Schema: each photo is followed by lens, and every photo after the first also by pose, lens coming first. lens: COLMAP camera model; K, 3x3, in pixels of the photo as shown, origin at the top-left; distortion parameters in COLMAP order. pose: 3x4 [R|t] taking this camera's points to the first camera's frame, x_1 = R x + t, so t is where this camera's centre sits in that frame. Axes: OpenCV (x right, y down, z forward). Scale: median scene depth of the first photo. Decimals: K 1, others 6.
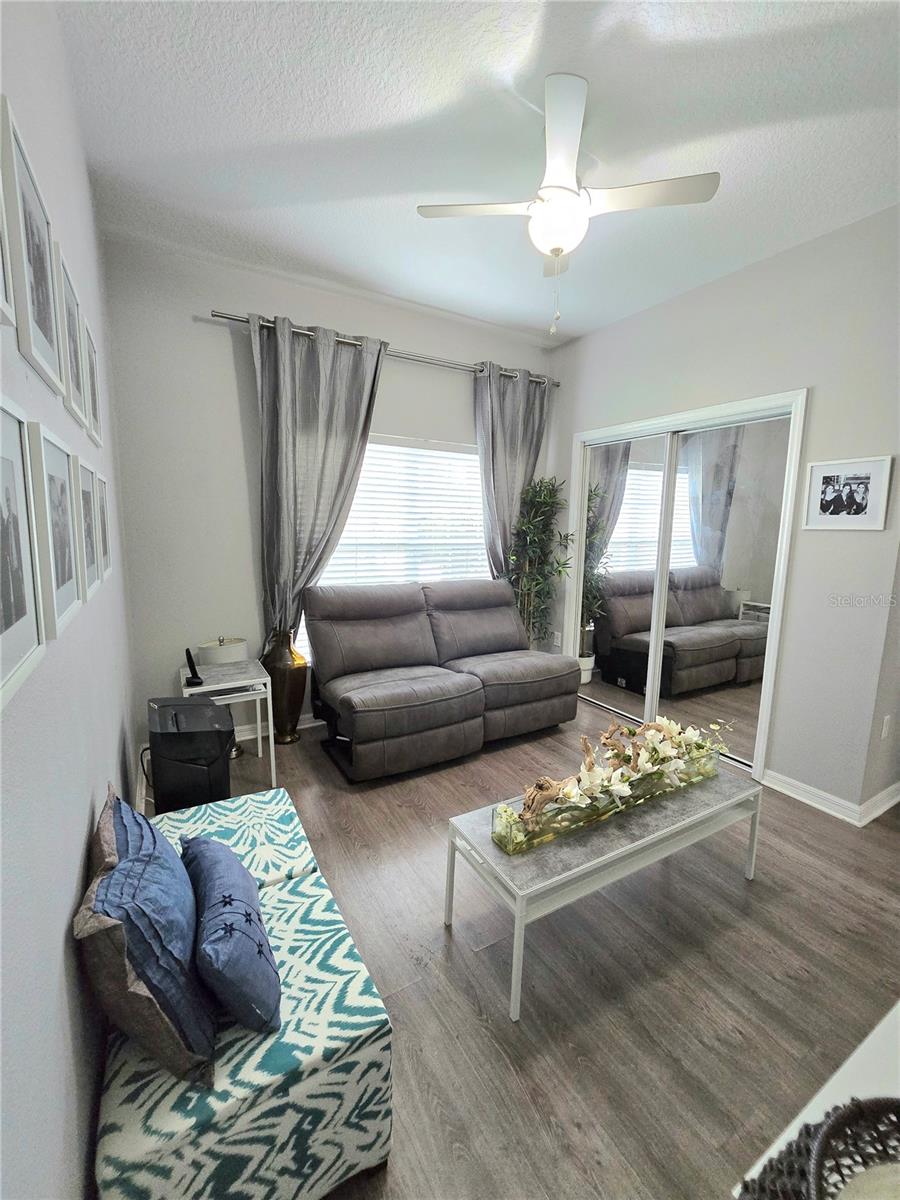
lens RADIAL K [[494.8, 0, 453.2], [0, 494.8, 600.2], [0, 0, 1]] dist [-0.002253, 0.002130]
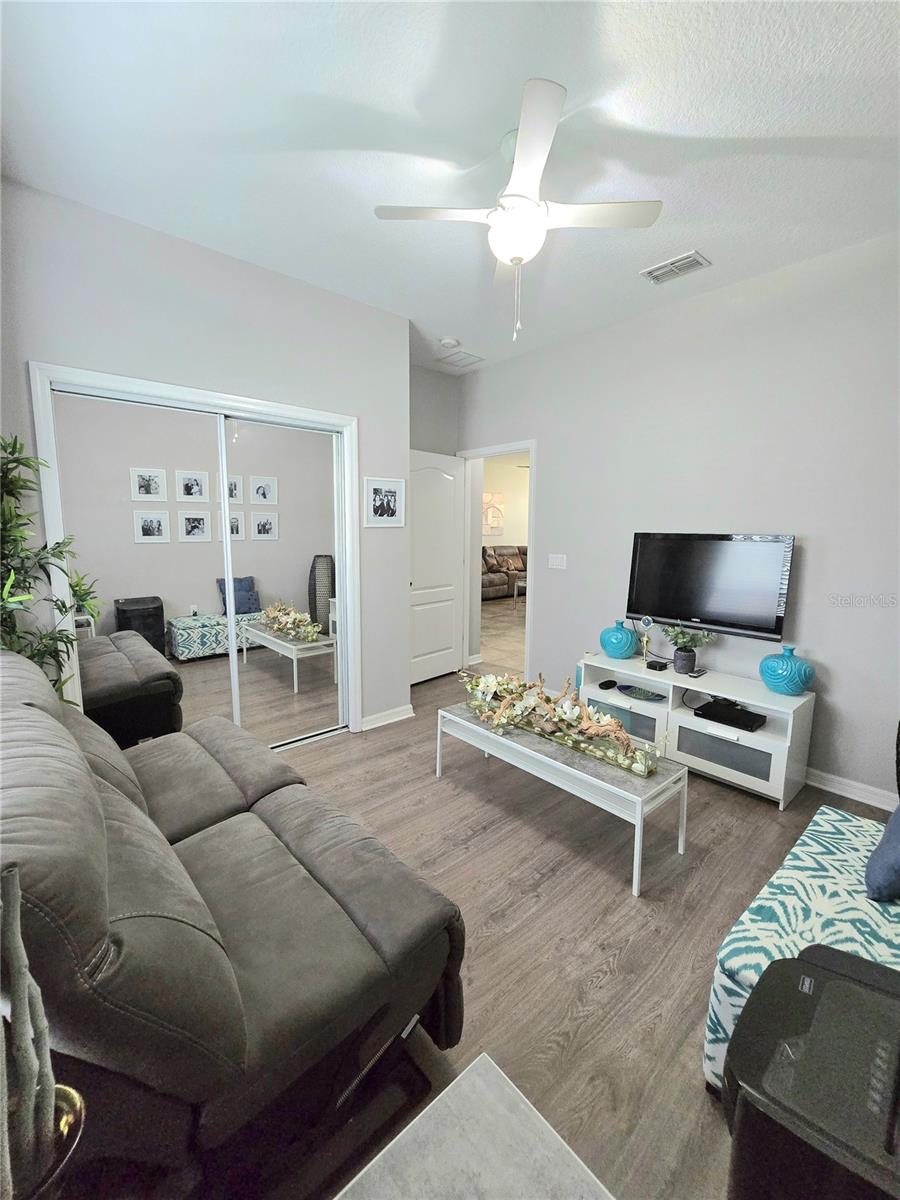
lens RADIAL K [[494.8, 0, 453.9], [0, 494.8, 591.6], [0, 0, 1]] dist [-0.002253, 0.002130]
pose [[-0.194042, -0.145302, 0.970173, -0.928421], [0.144772, 0.973900, 0.174816, -0.257968], [-0.970252, 0.174375, -0.167942, 1.527790]]
